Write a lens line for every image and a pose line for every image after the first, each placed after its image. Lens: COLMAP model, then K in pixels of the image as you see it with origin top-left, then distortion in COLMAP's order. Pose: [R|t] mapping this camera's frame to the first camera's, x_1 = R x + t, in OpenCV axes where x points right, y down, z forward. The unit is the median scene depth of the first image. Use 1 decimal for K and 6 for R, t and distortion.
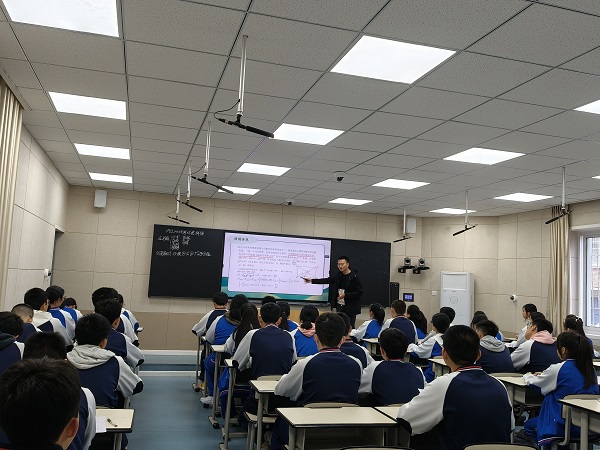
lens RADIAL K [[558.5, 0, 298.6], [0, 558.5, 222.6], [0, 0, 1]] dist [0.178207, -0.482342]
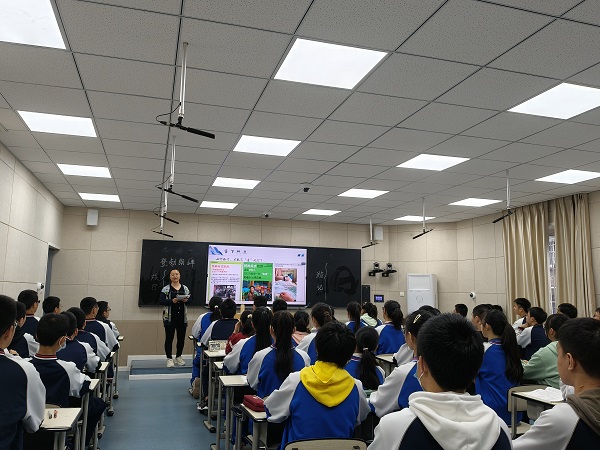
lens RADIAL K [[490.1, 0, 298.9], [0, 490.1, 219.7], [0, 0, 1]] dist [0.138527, -0.313893]
pose [[0.999343, -0.033295, 0.014340, 0.036425], [0.033862, 0.998573, -0.041303, 0.016199], [-0.012944, 0.041761, 0.999044, 0.038682]]
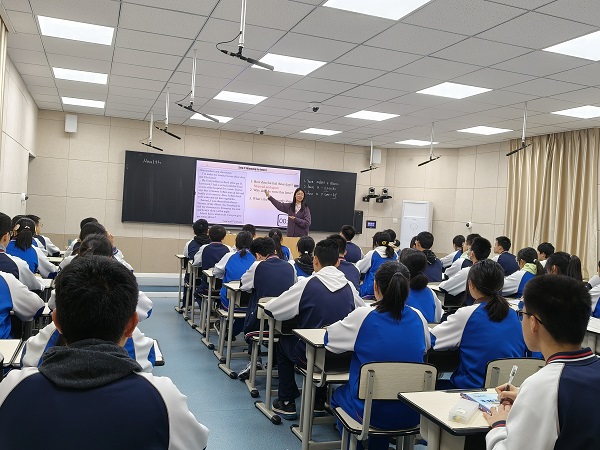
lens RADIAL K [[558.5, 0, 298.6], [0, 558.5, 222.6], [0, 0, 1]] dist [0.178207, -0.482342]
pose [[0.996749, 0.006439, 0.080310, -0.031878], [-0.016379, 0.992181, 0.123727, 0.000872], [-0.078885, -0.124640, 0.989061, -0.038534]]
